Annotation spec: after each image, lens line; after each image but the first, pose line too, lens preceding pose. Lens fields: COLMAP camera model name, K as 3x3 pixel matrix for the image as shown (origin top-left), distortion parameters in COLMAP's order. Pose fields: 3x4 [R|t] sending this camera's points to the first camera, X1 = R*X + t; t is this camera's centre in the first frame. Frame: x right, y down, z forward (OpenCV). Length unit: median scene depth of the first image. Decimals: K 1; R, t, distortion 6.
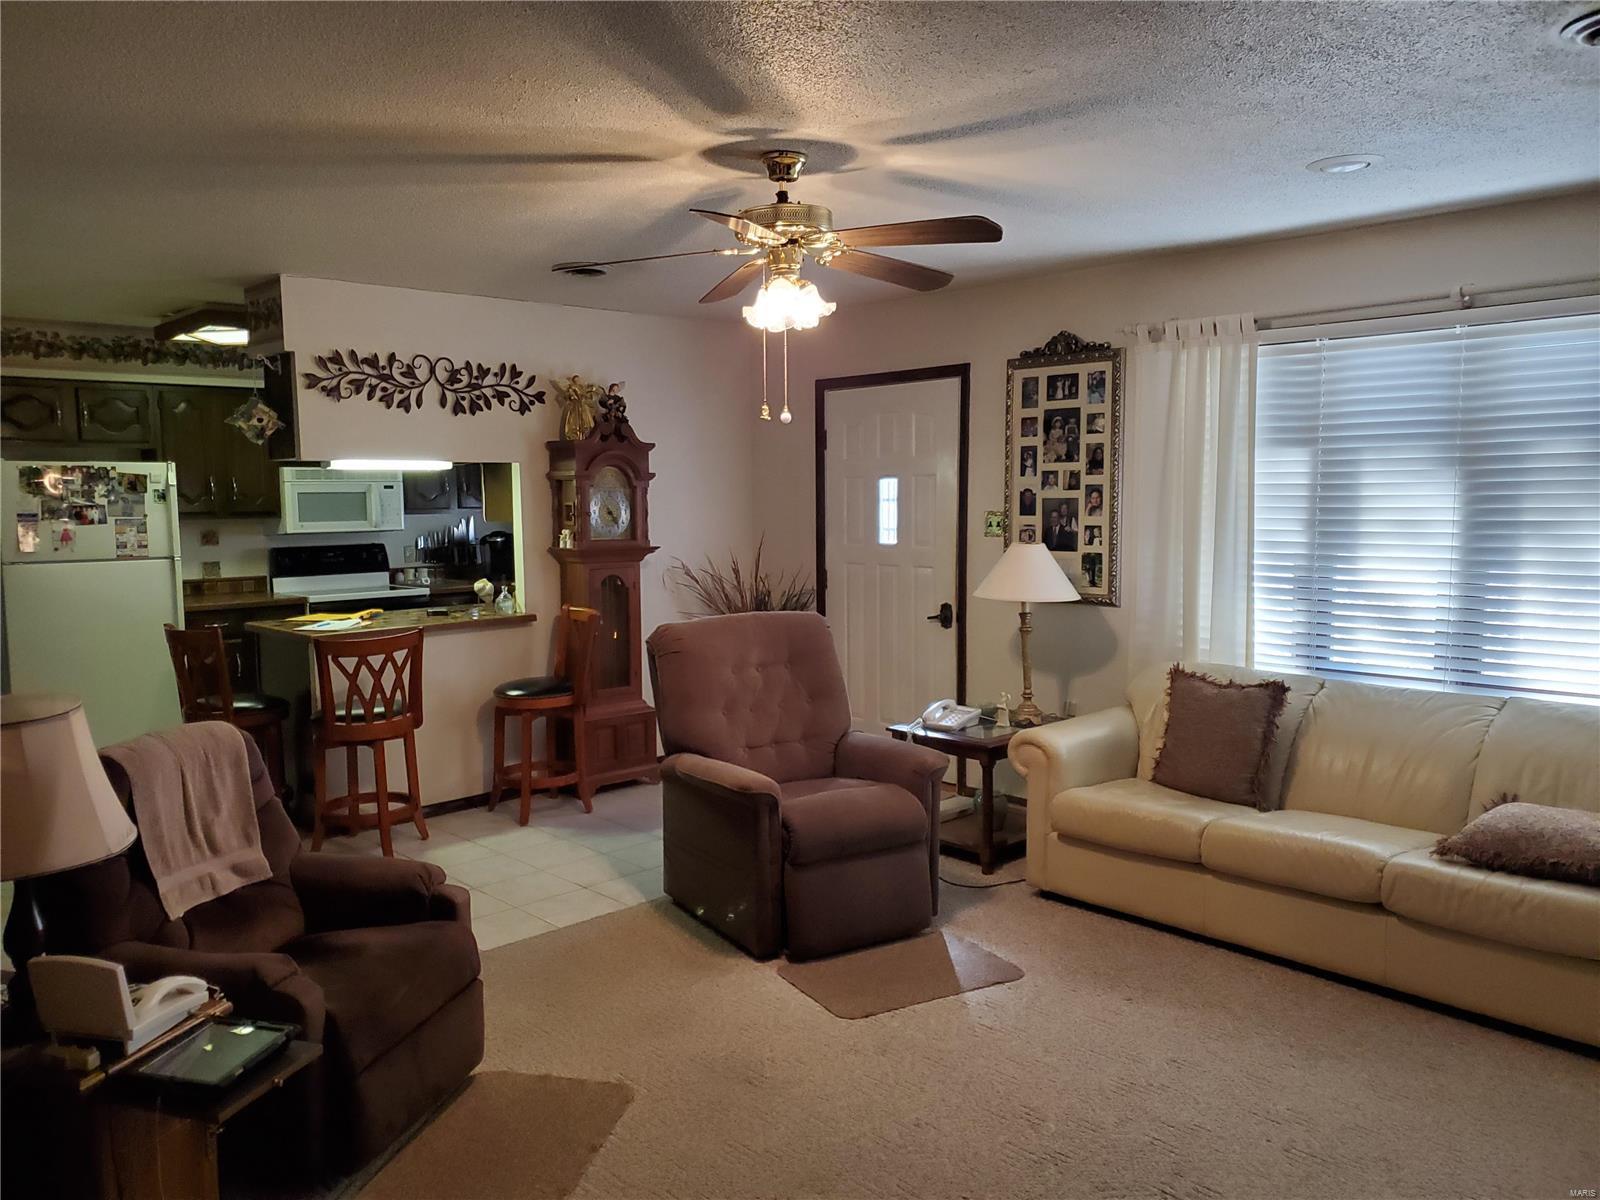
lens RADIAL K [[1248.1, 0, 796.4], [0, 1248.1, 628.3], [0, 0, 1]] dist [-0.003456, 0.031982]
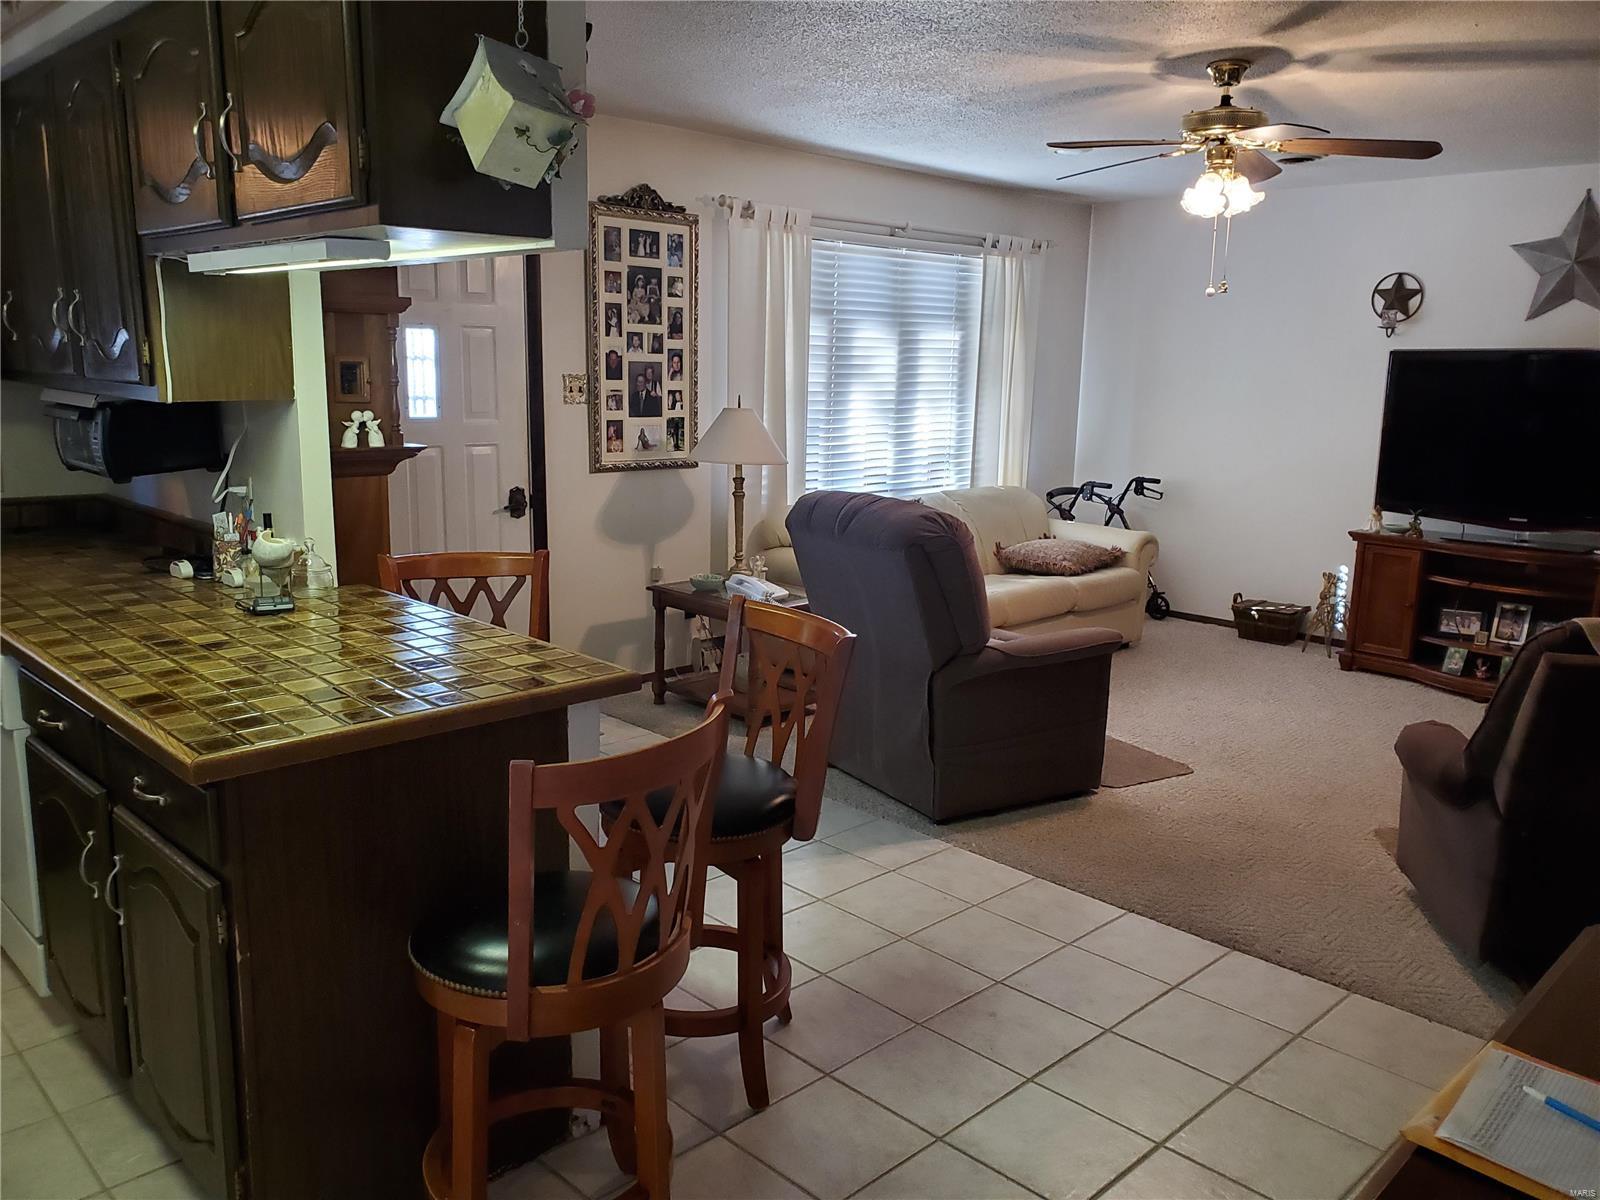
lens RADIAL K [[1258.3, 0, 778.1], [0, 1258.3, 626.9], [0, 0, 1]] dist [0.088235, -0.108955]
pose [[-0.040351, -0.197217, 0.979529, -0.808835], [0.085424, 0.976057, 0.200037, -0.091673], [-0.995527, 0.091747, -0.022538, 0.946582]]
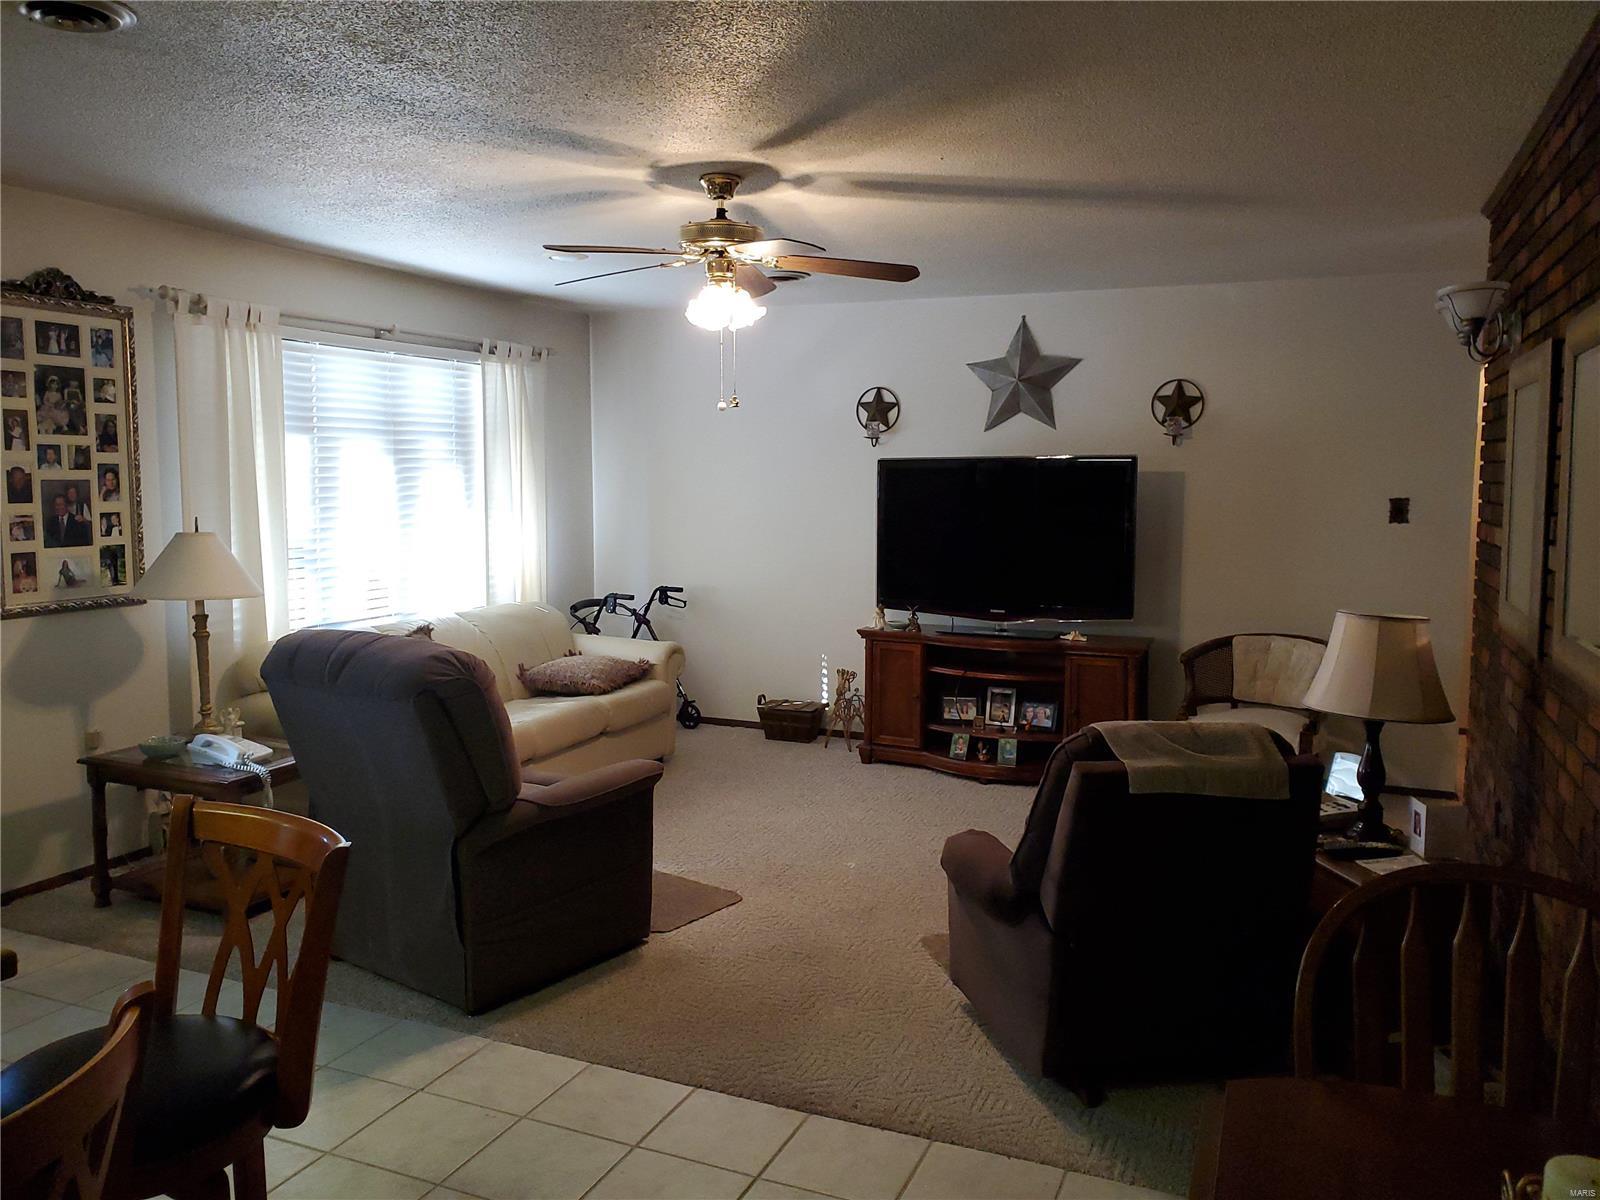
lens RADIAL K [[1257.7, 0, 779.3], [0, 1257.7, 594.0], [0, 0, 1]] dist [0.027559, -0.004856]
pose [[-0.408332, -0.083498, 0.909007, -0.714757], [0.093427, 0.986756, 0.132608, -0.098257], [-0.908040, 0.139074, -0.395123, 0.925629]]
